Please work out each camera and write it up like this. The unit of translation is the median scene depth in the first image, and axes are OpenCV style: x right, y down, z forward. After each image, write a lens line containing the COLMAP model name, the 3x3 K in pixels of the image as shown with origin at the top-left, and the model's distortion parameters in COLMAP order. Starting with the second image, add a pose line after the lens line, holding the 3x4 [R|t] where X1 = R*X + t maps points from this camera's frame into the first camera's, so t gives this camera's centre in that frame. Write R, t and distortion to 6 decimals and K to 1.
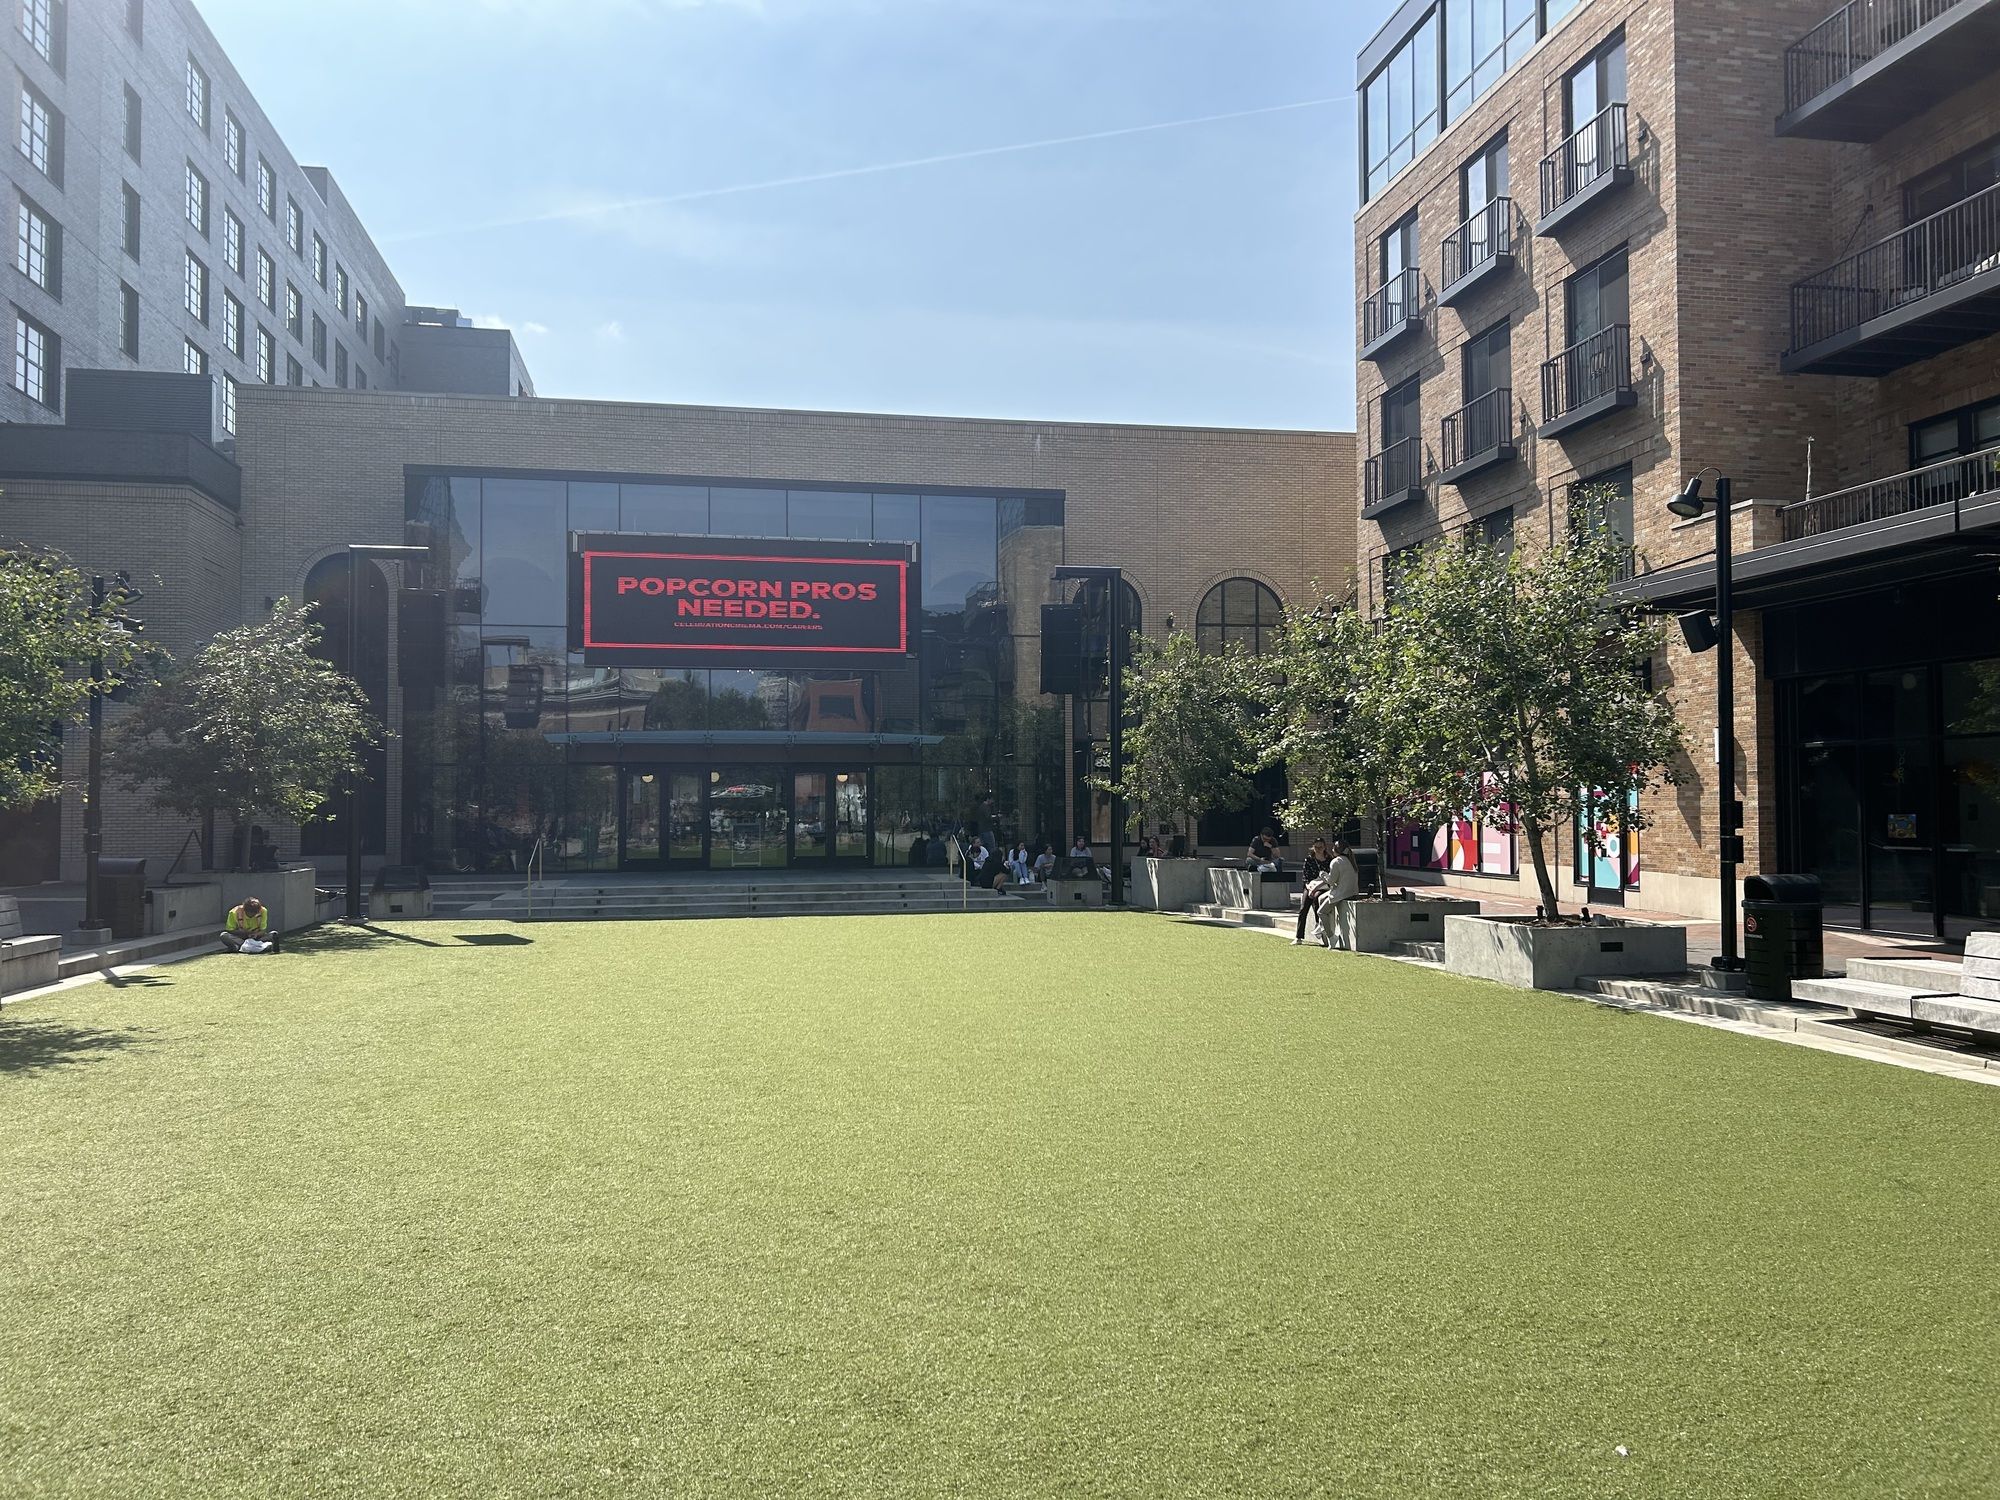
lens RADIAL K [[1496.3, 0, 994.4], [0, 1496.3, 754.2], [0, 0, 1]] dist [0.042716, -0.041537]
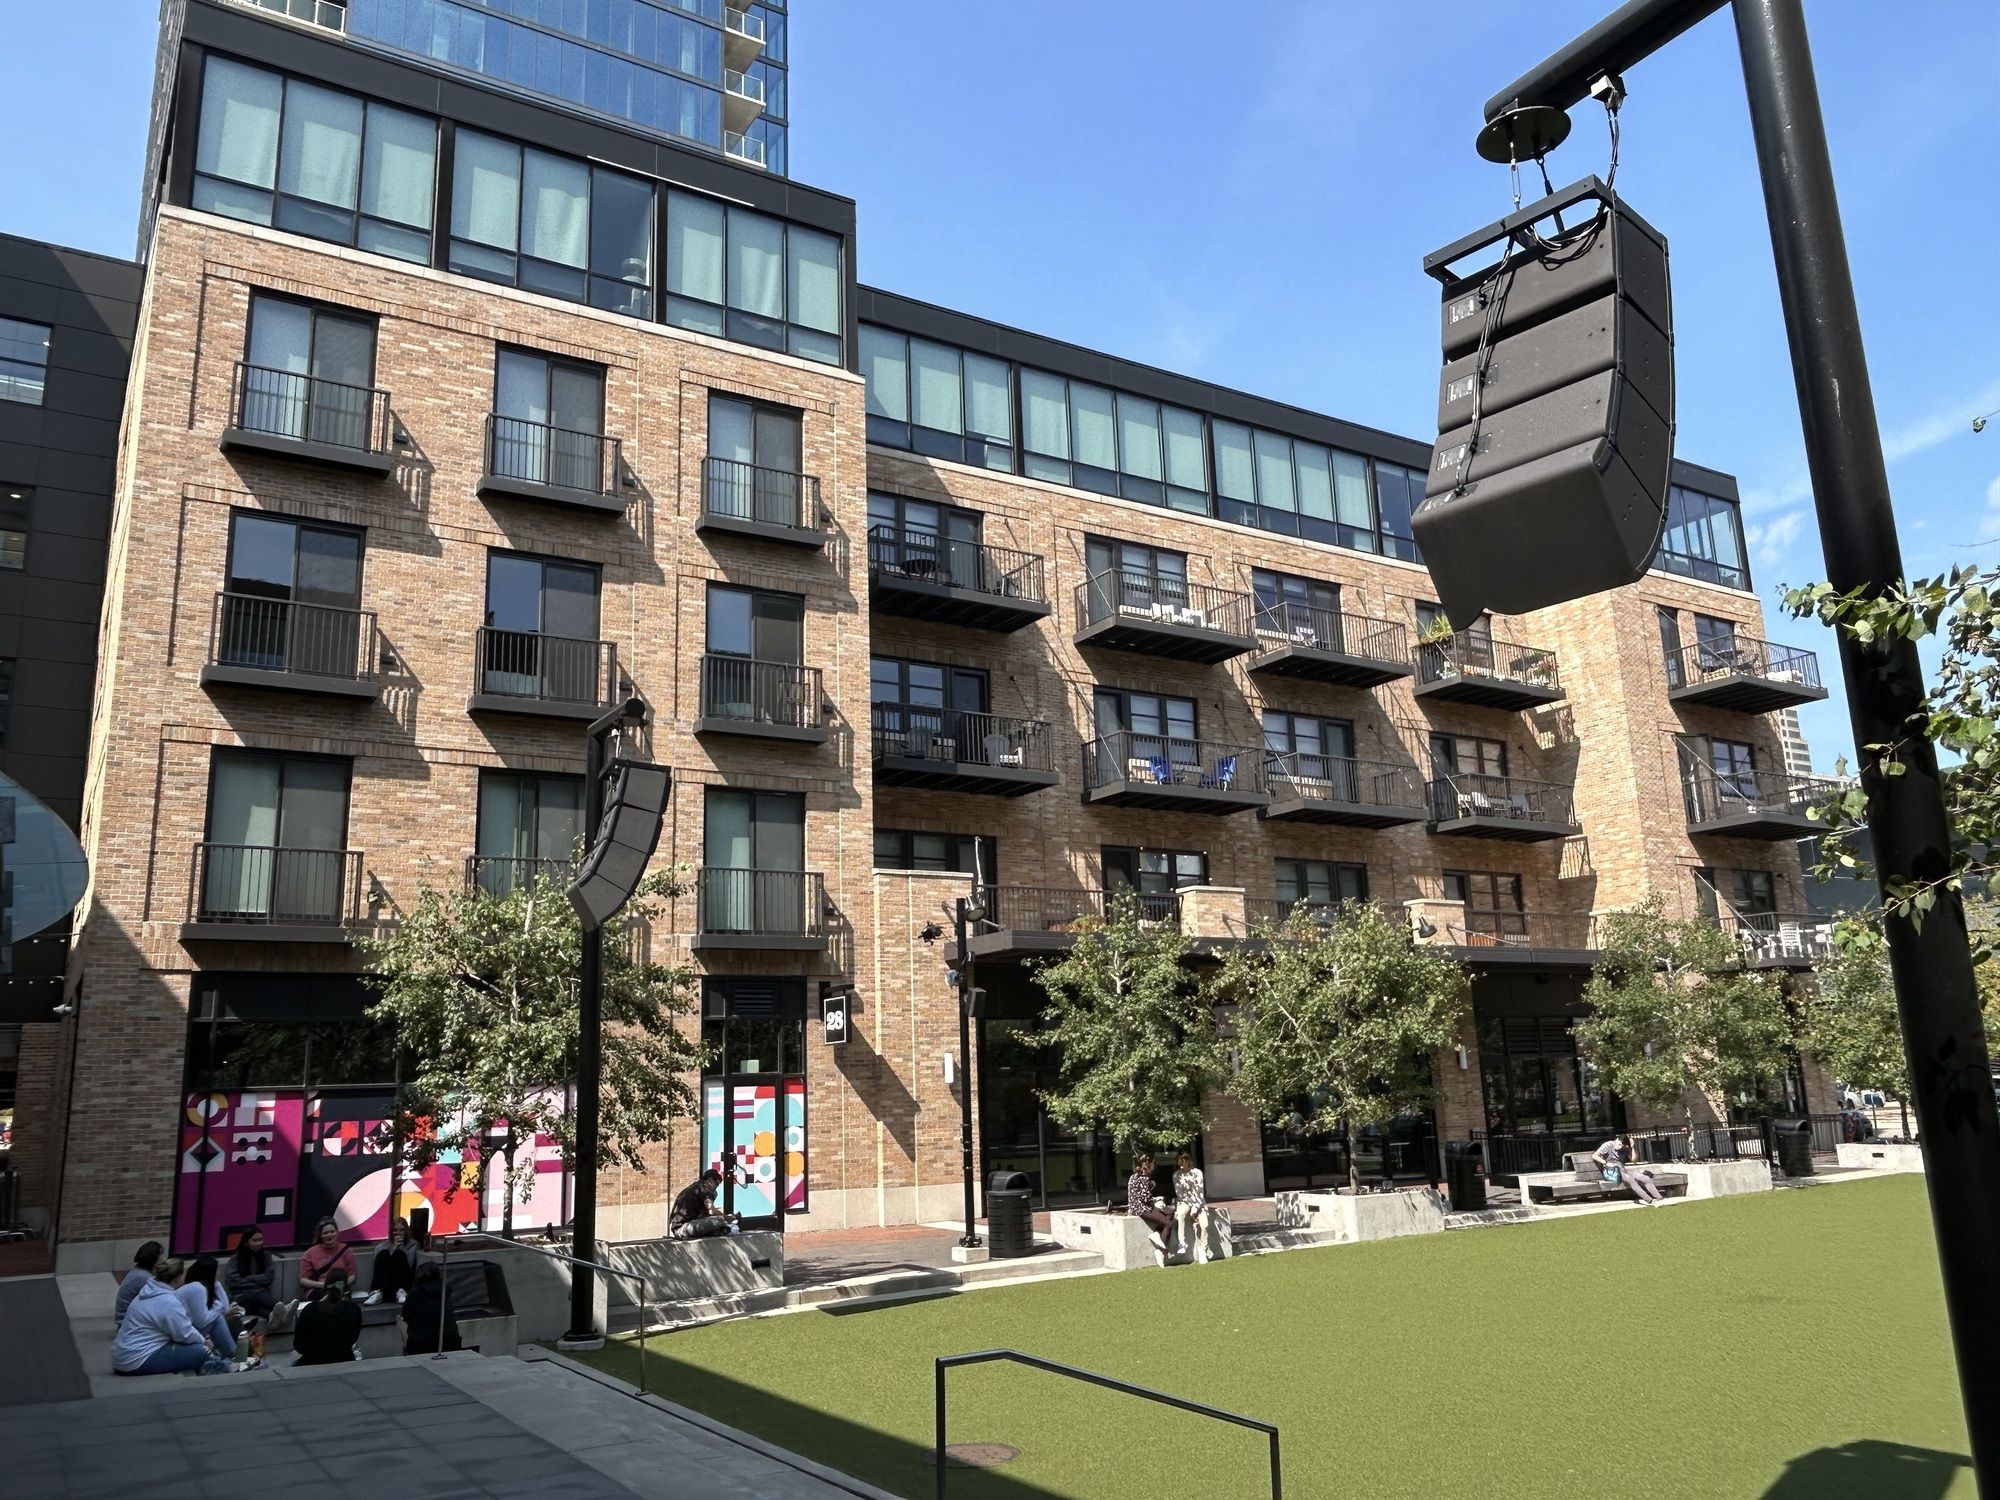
lens RADIAL K [[1495.9, 0, 982.8], [0, 1495.9, 750.4], [0, 0, 1]] dist [0.003318, -0.013746]
pose [[-0.365302, 0.222671, 0.903865, -0.565415], [0.001398, 0.971100, -0.238669, 0.027964], [-0.930888, -0.085922, -0.355057, 1.211772]]
